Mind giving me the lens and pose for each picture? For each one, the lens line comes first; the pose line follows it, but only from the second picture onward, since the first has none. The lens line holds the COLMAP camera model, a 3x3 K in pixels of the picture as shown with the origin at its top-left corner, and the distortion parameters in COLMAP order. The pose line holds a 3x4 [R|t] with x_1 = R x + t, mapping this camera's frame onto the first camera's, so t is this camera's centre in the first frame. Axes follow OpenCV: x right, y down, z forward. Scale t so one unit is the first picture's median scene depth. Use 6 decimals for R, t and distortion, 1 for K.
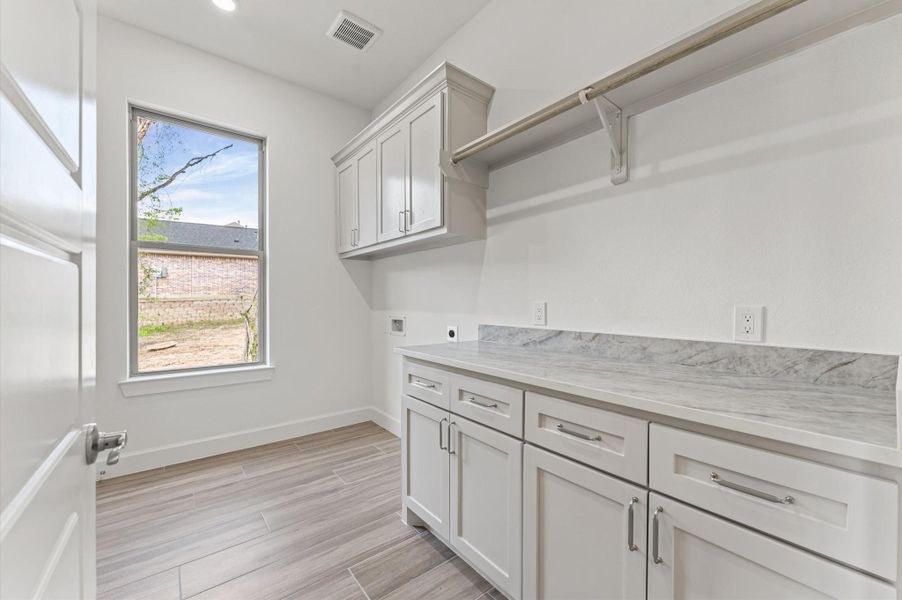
lens RADIAL K [[357.7, 0, 446.7], [0, 357.7, 303.5], [0, 0, 1]] dist [-0.001270, -0.000091]
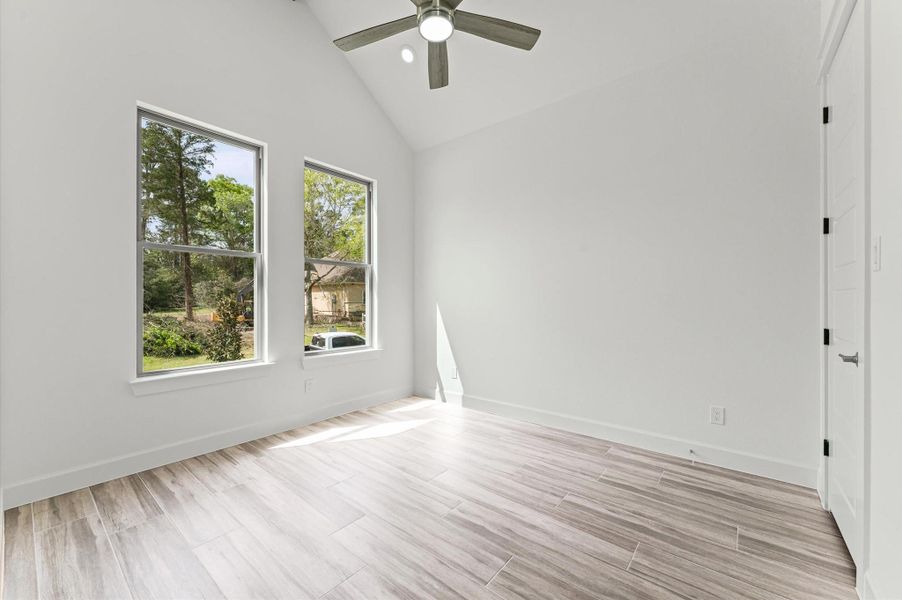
lens RADIAL K [[357.7, 0, 450.6], [0, 357.7, 304.8], [0, 0, 1]] dist [-0.001270, -0.000091]
pose [[0.978039, -0.007182, 0.208297, -0.218125], [0.006348, 0.999969, 0.004676, 0.001179], [-0.208324, -0.003252, 0.978054, -0.170392]]
